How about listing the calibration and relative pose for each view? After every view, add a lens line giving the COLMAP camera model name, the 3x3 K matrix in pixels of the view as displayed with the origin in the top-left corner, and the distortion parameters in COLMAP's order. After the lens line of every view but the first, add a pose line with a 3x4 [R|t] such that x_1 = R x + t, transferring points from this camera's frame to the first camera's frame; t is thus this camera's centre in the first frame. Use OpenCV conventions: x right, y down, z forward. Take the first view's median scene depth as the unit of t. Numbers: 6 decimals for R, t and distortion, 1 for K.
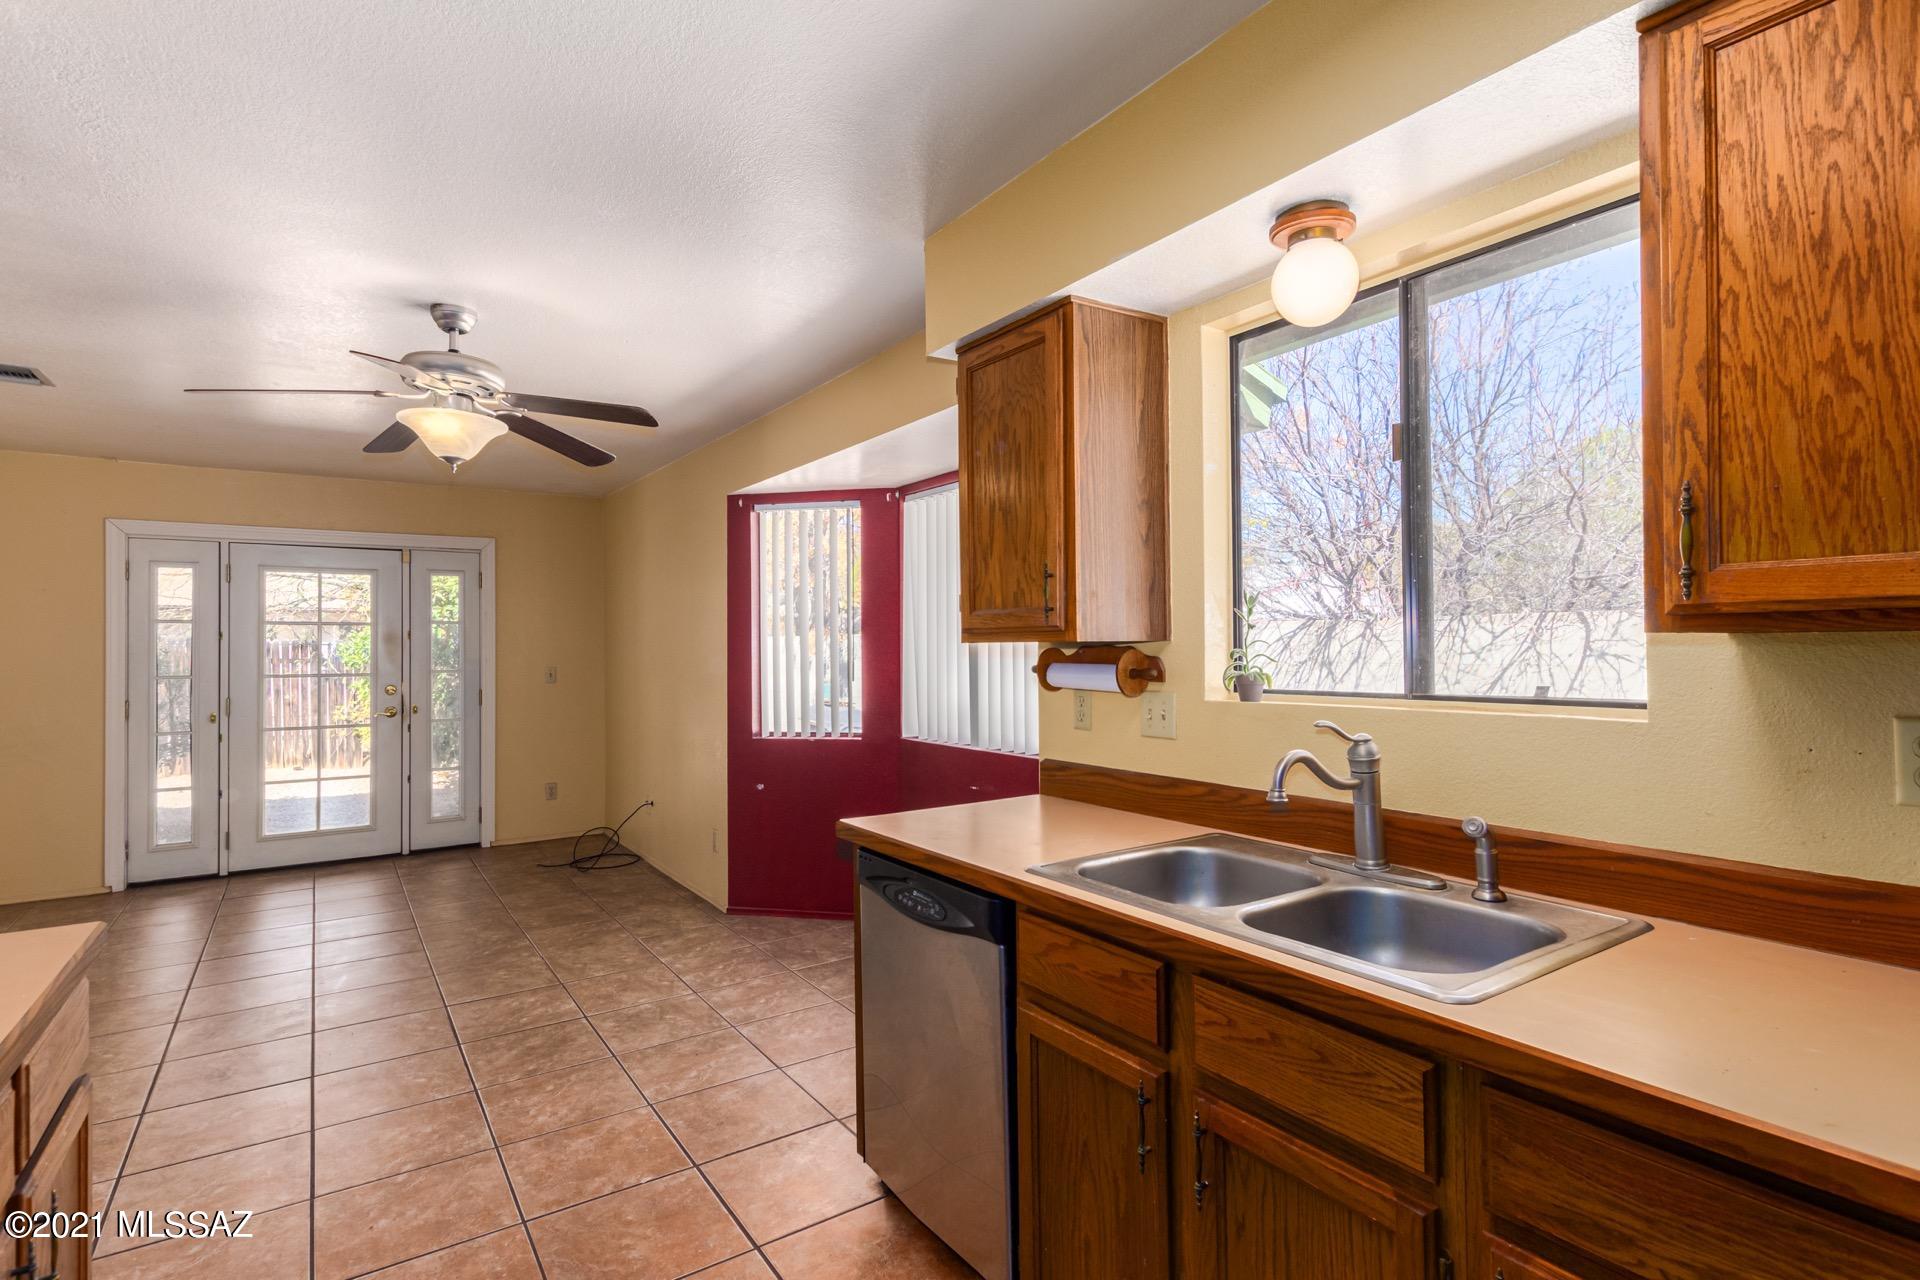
lens RADIAL K [[932.1, 0, 960.0], [0, 932.1, 640.0], [0, 0, 1]] dist [0.001287, -0.000146]
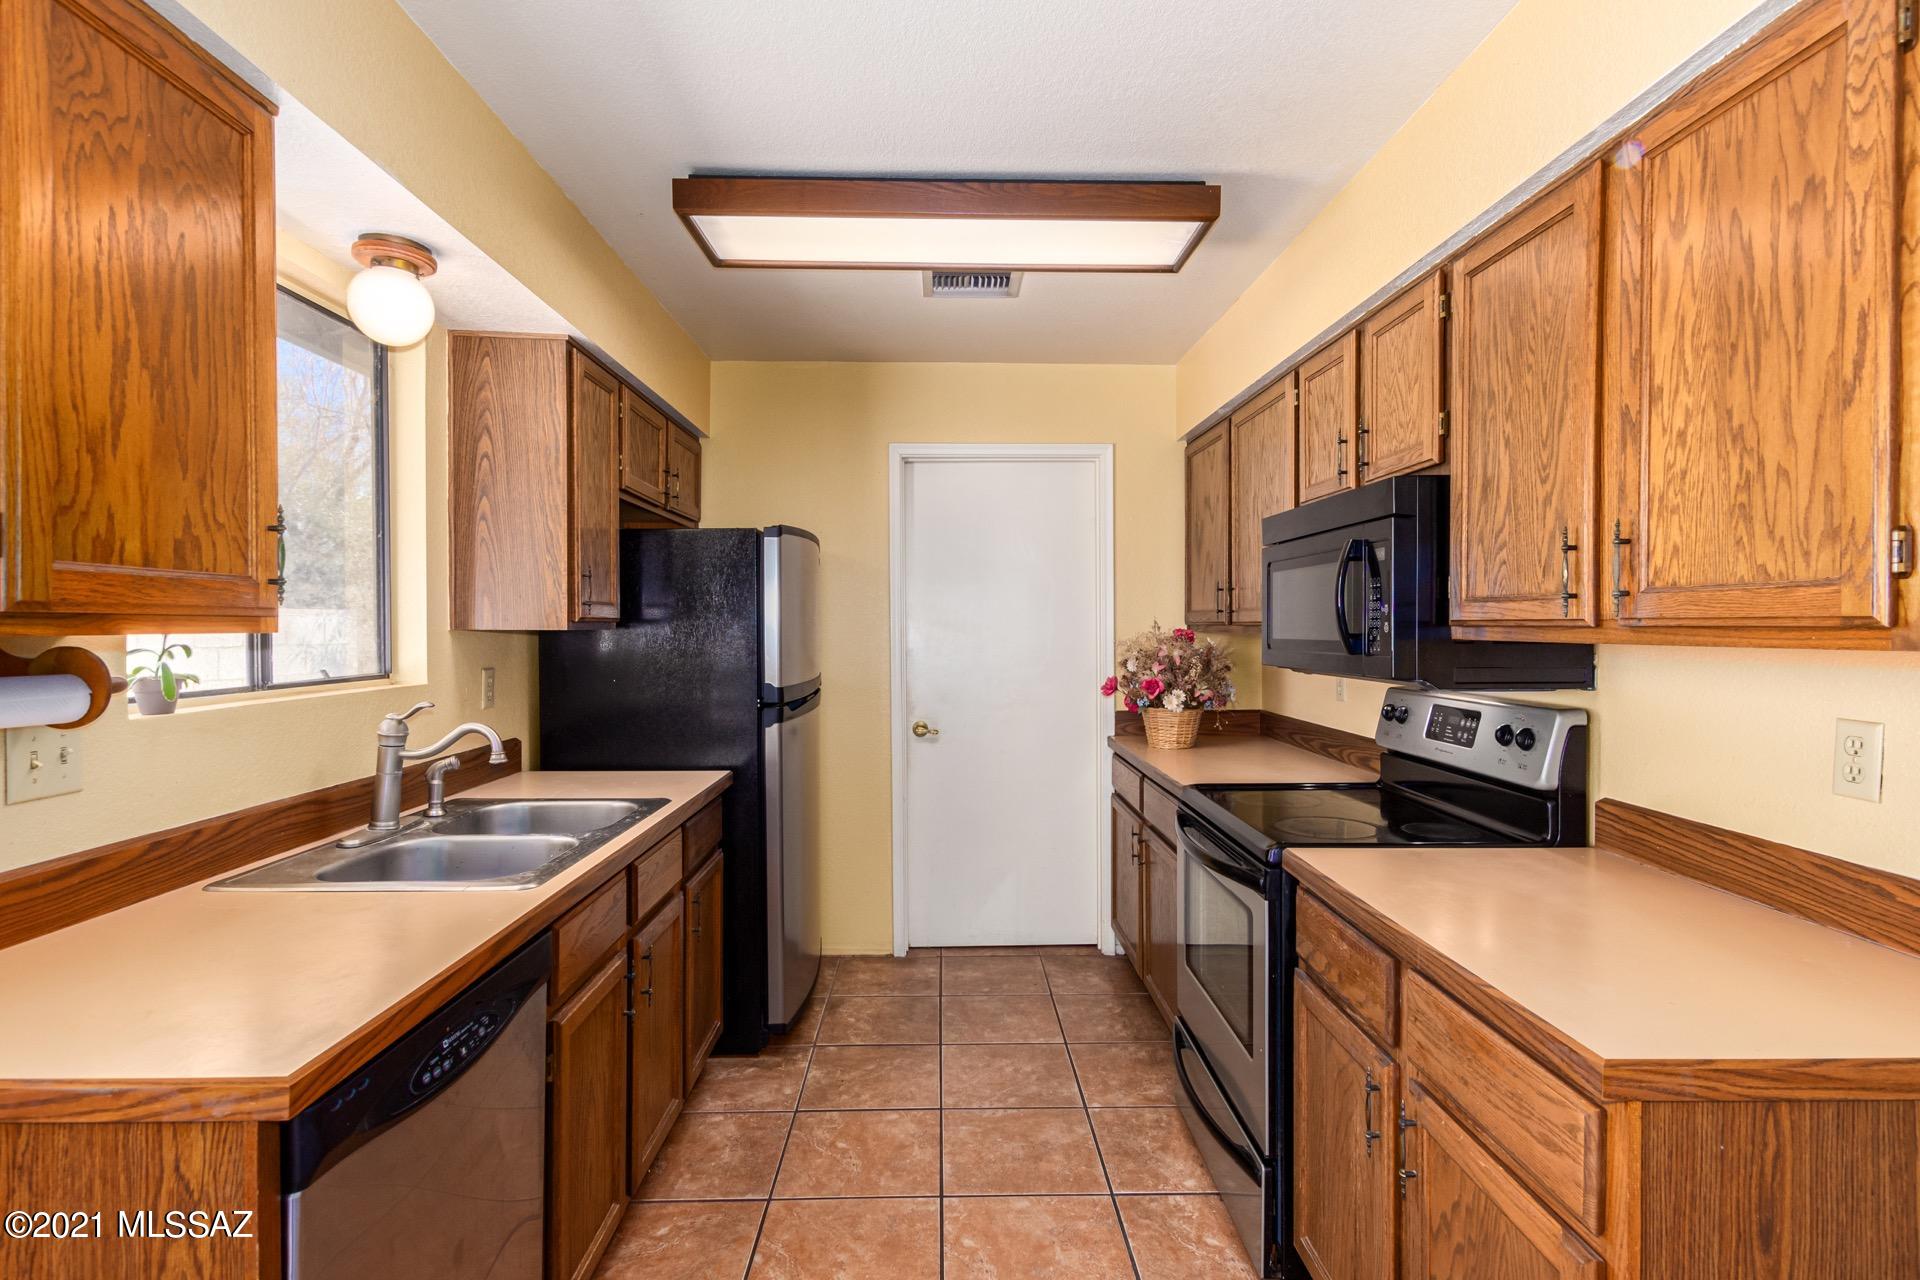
lens RADIAL K [[932.1, 0, 960.0], [0, 932.1, 640.0], [0, 0, 1]] dist [0.001287, -0.000146]
pose [[-0.838270, 0.004113, 0.545239, -0.734800], [0.000793, 0.999980, -0.006323, 0.014305], [-0.545254, -0.004868, -0.838257, 1.427809]]
